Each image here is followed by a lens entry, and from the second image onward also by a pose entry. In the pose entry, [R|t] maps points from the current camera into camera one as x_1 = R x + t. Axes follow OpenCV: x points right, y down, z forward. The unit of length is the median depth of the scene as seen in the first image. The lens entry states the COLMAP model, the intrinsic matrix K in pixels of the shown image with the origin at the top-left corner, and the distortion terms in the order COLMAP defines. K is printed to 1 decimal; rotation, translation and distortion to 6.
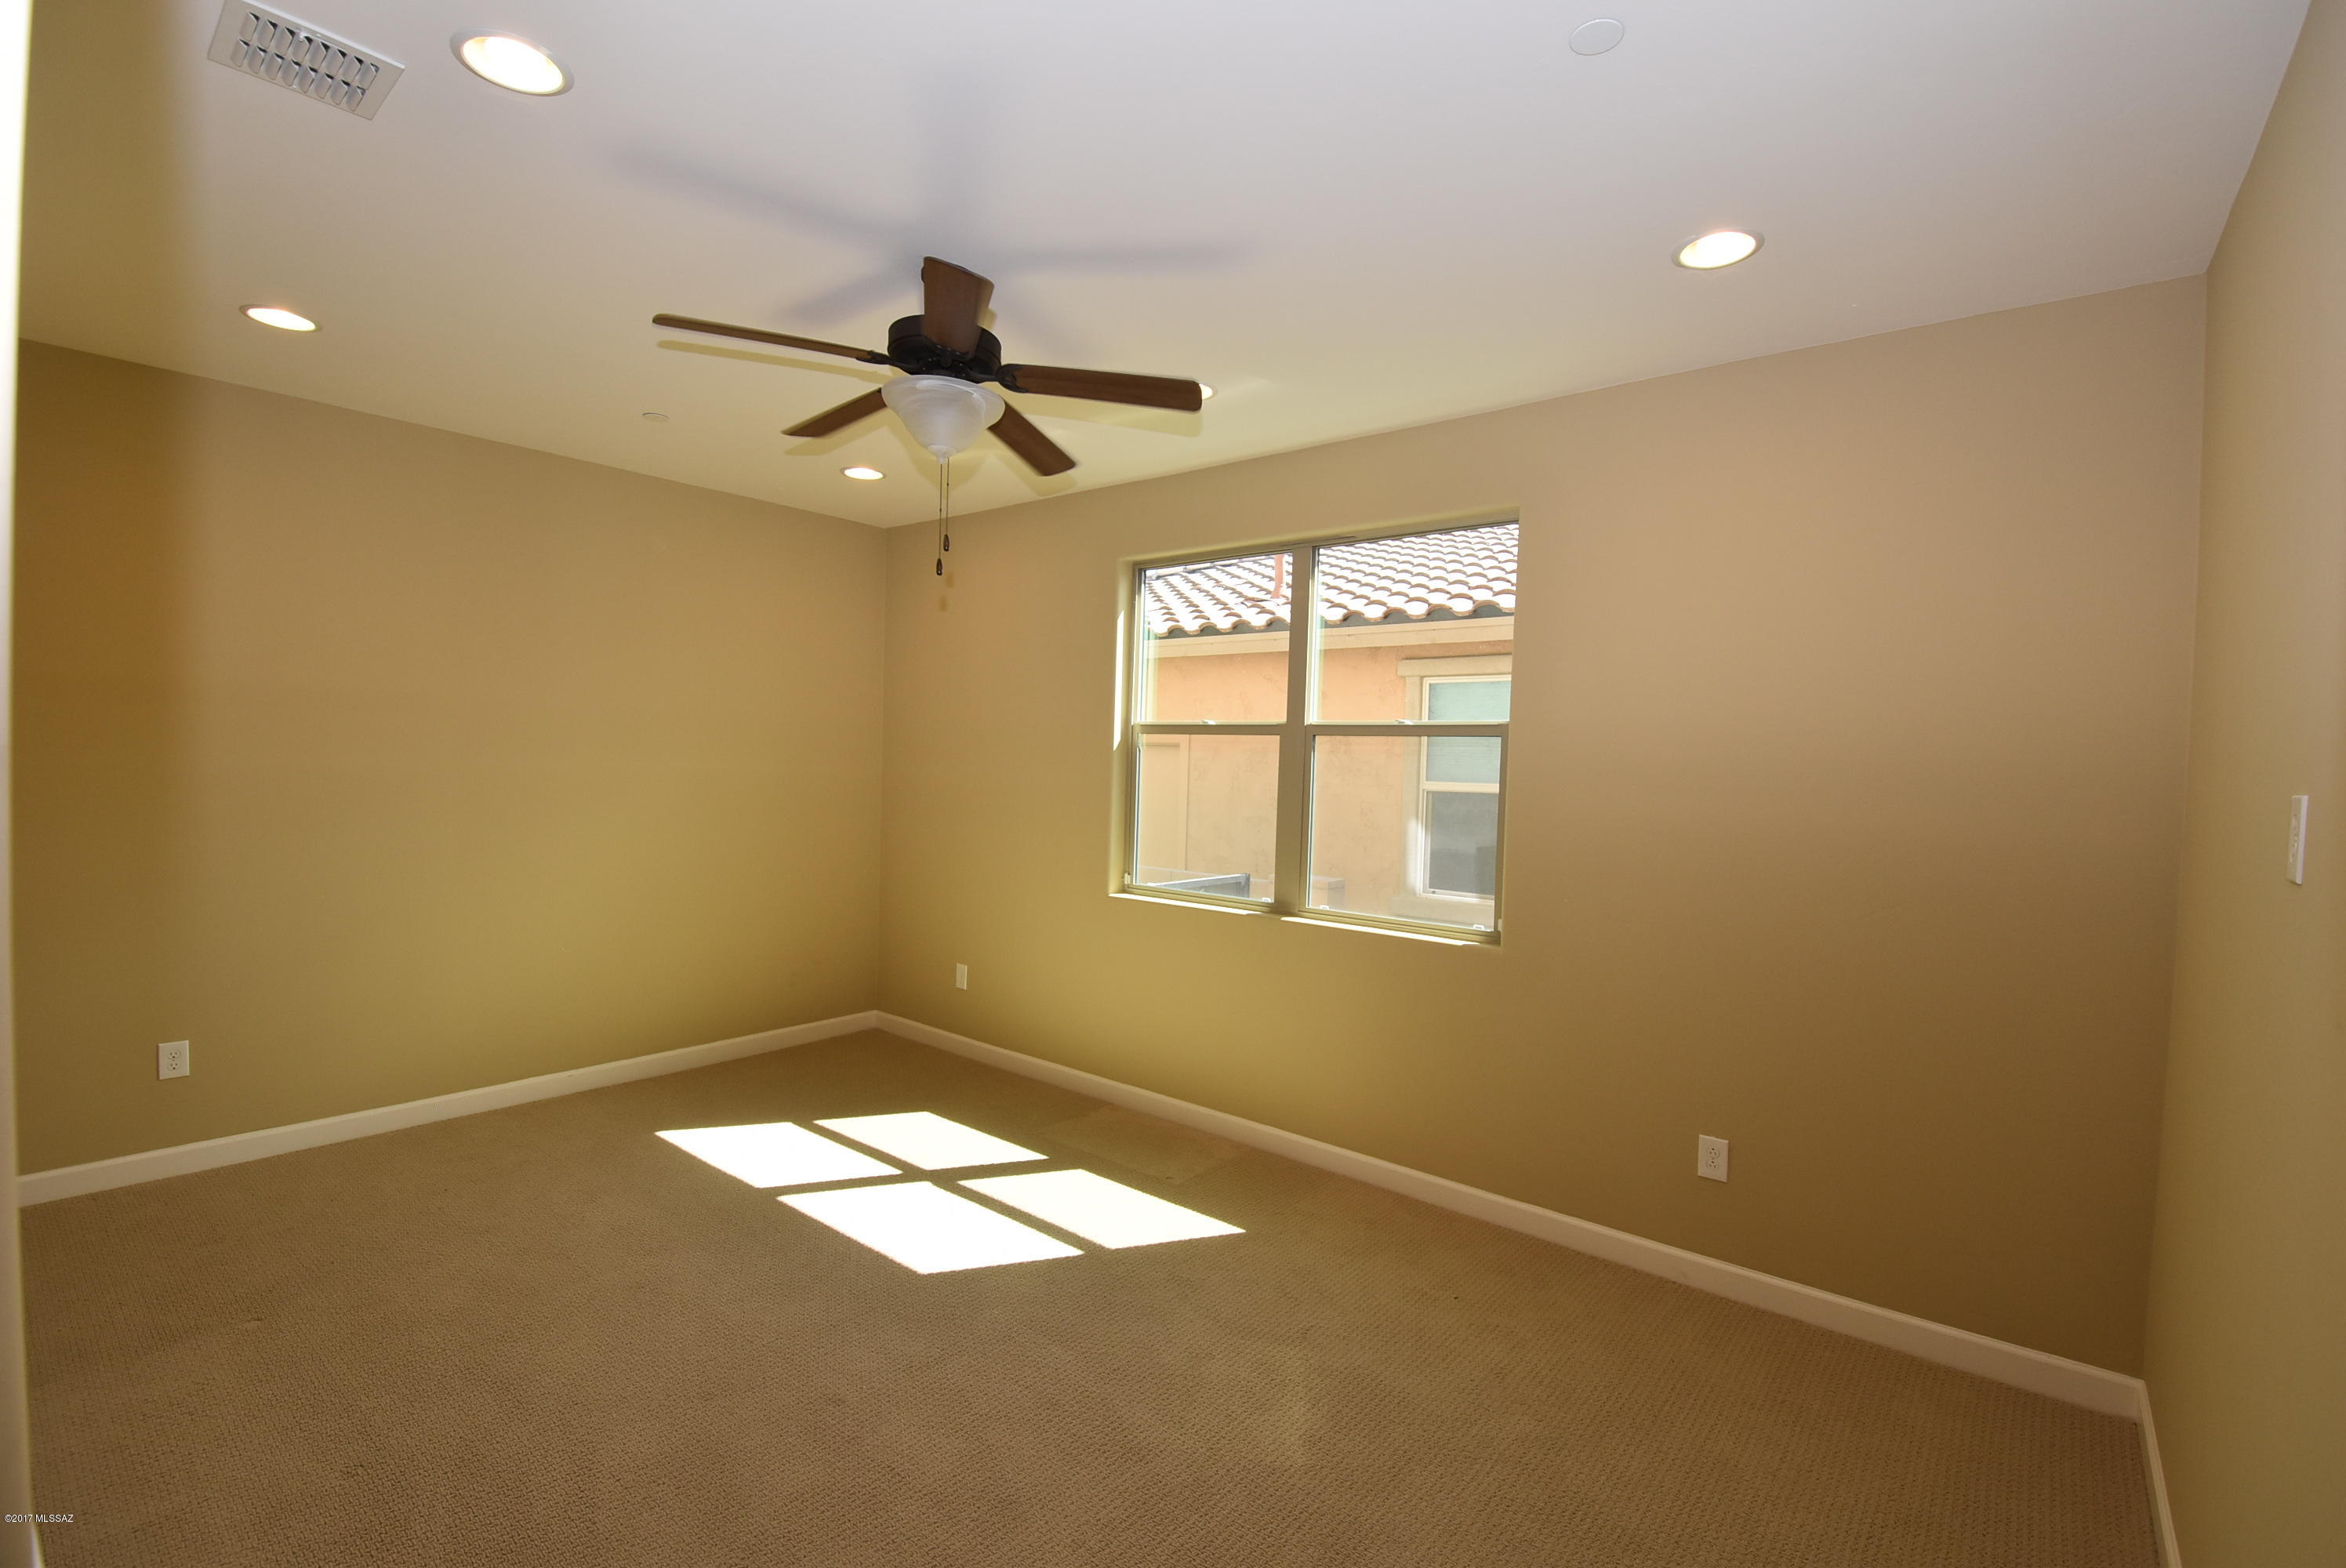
lens RADIAL K [[1030.3, 0, 1181.1], [0, 1030.3, 777.7], [0, 0, 1]] dist [0.010473, -0.016301]
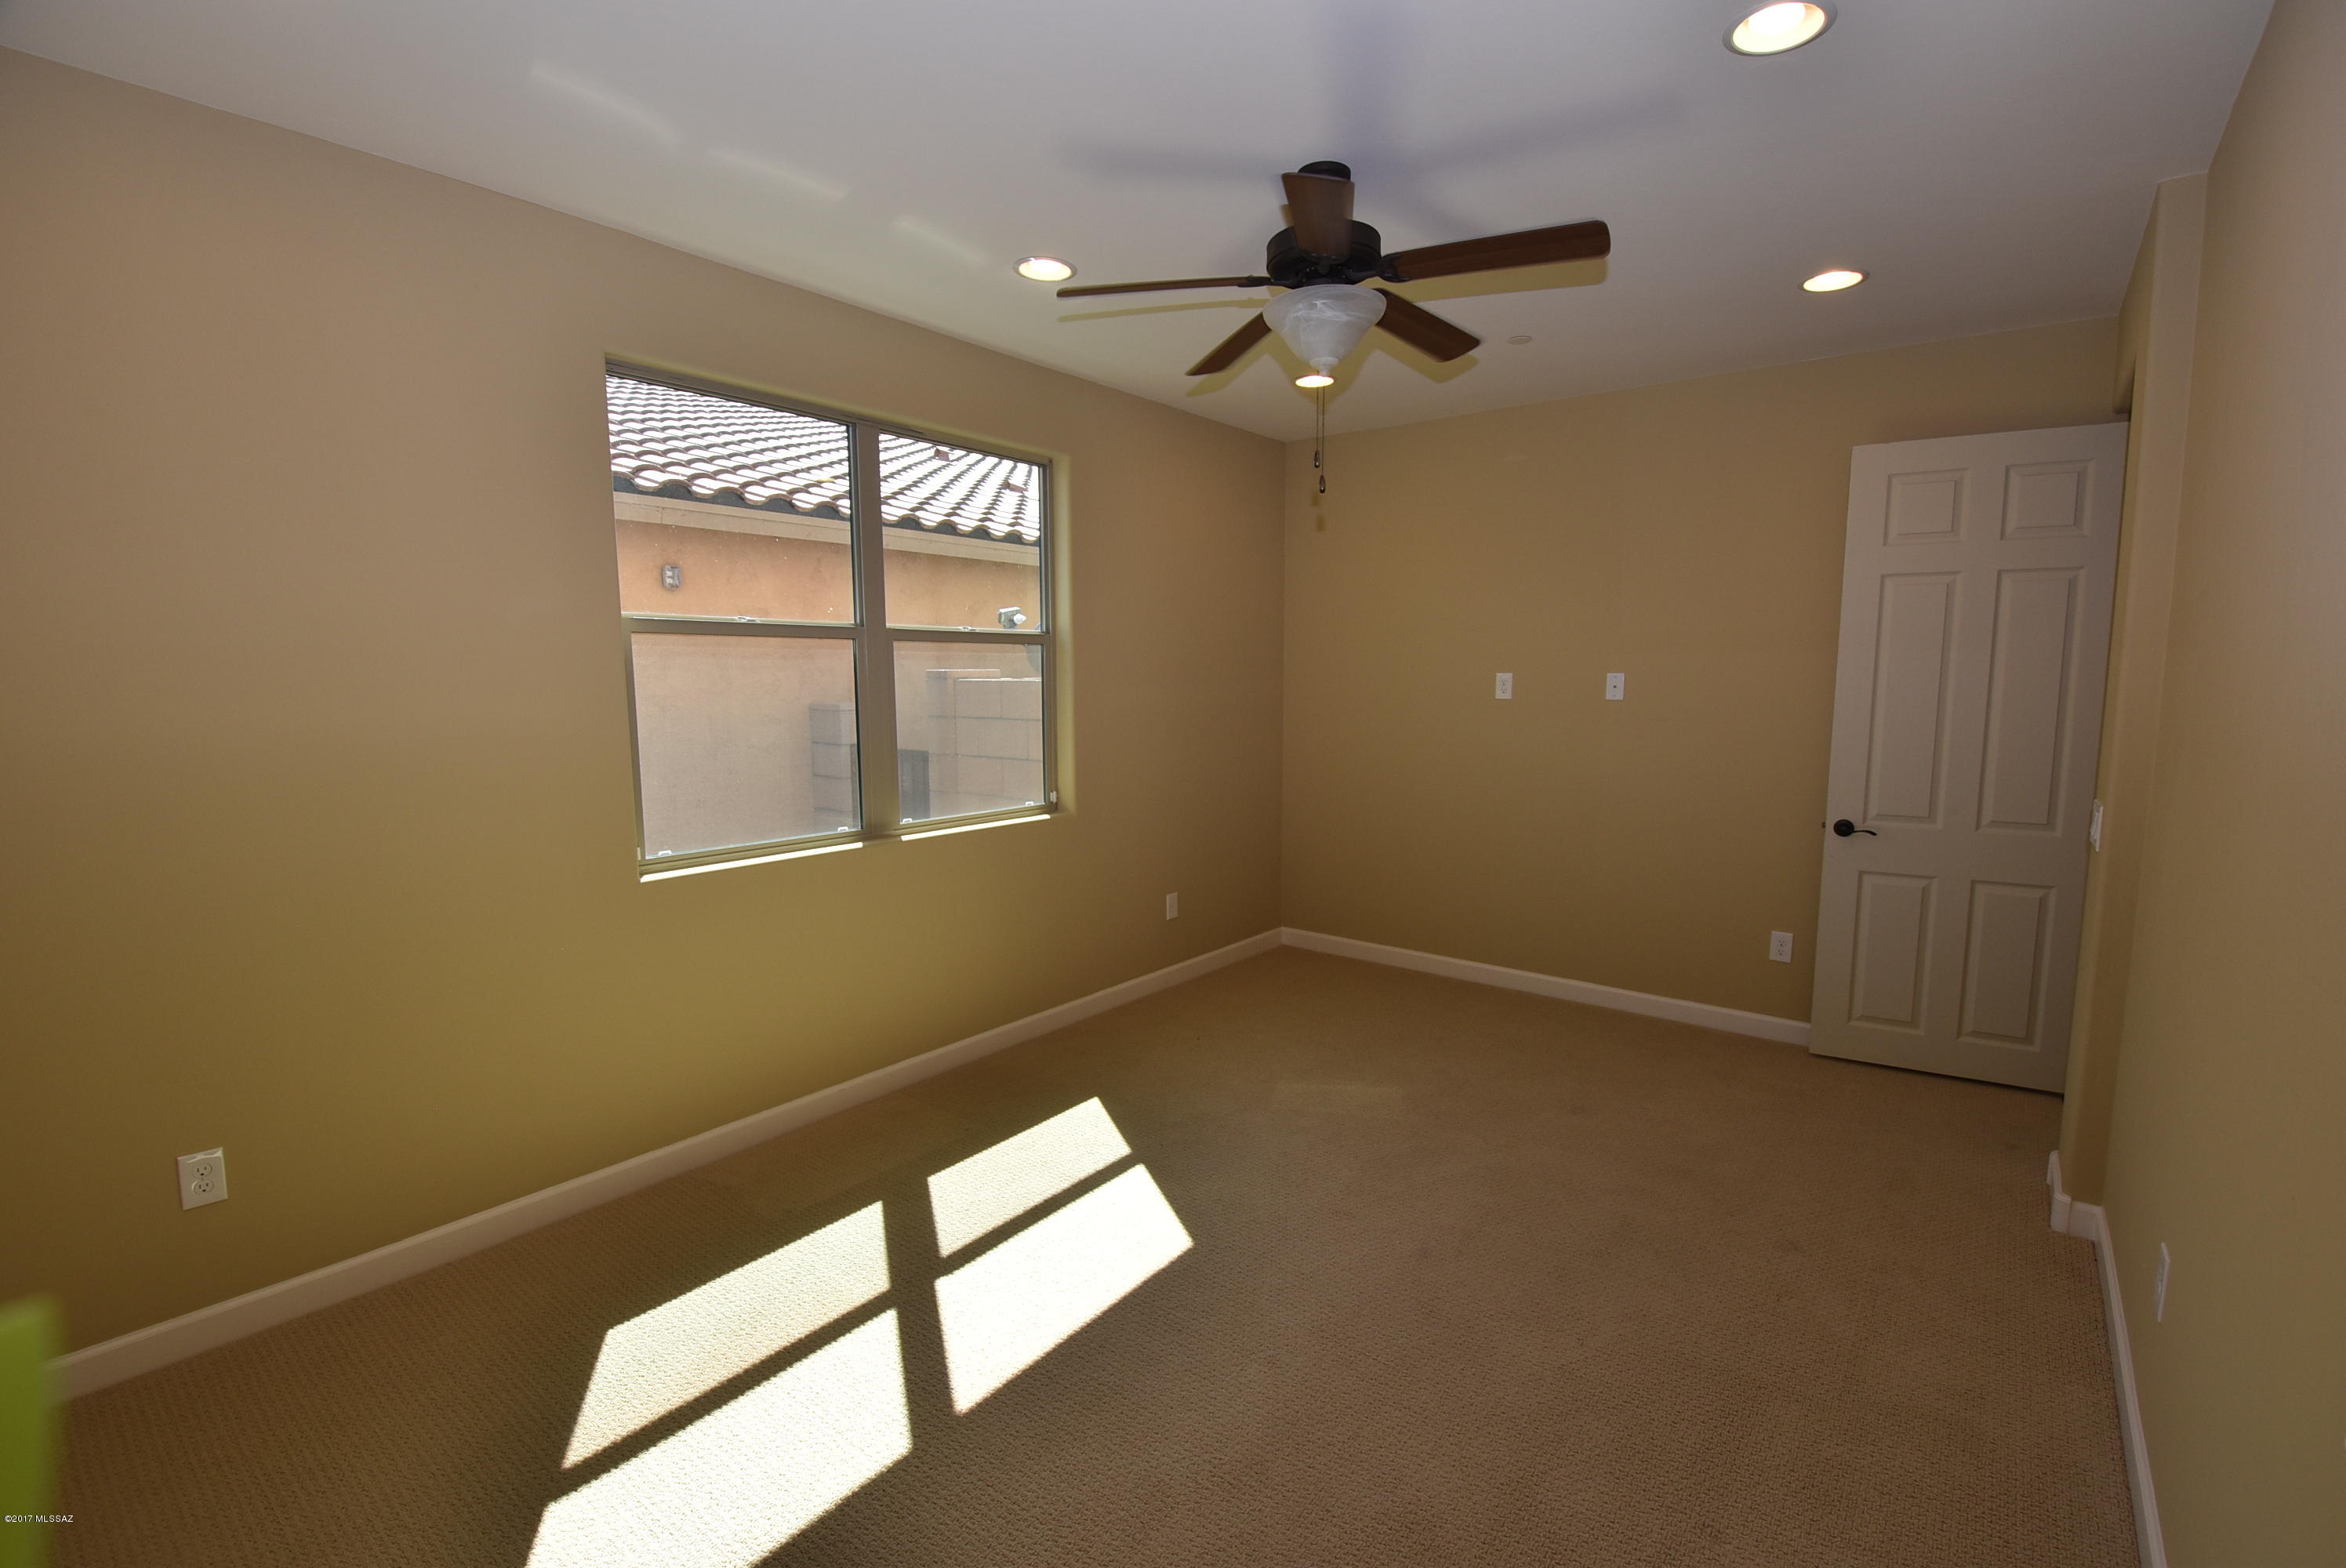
lens RADIAL K [[1030.3, 0, 1179.8], [0, 1030.3, 793.8], [0, 0, 1]] dist [0.010473, -0.016301]
pose [[-0.009256, -0.148684, 0.988841, -0.819762], [0.013185, 0.988780, 0.148799, -0.040422], [-0.999870, 0.014416, -0.007192, 0.754076]]
